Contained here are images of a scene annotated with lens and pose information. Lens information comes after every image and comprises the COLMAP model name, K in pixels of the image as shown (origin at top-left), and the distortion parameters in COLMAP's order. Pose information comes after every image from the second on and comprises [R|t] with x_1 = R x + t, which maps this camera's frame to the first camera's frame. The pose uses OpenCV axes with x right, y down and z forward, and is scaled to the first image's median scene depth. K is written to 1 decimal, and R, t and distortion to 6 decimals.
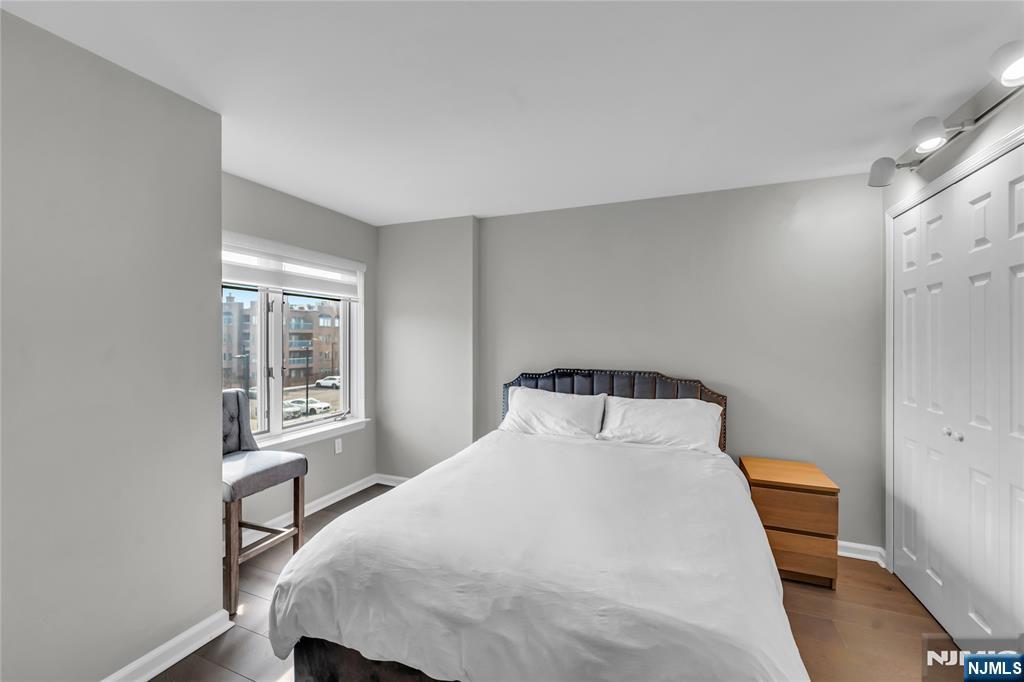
lens RADIAL K [[434.8, 0, 512.0], [0, 434.8, 341.0], [0, 0, 1]] dist [0.000197, -0.000164]
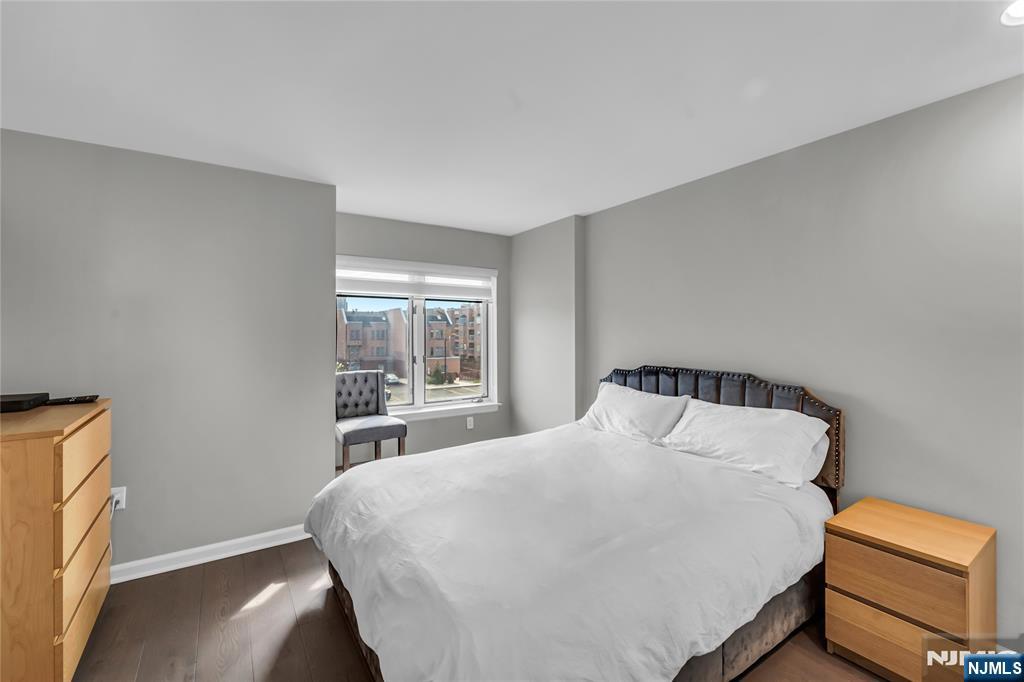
lens RADIAL K [[438.8, 0, 511.3], [0, 438.8, 330.9], [0, 0, 1]] dist [-0.001488, -0.000127]
pose [[0.822995, -0.006694, -0.568009, 0.432425], [-0.000096, 0.999929, -0.011923, 0.000031], [0.568049, 0.009868, 0.822936, 0.063504]]
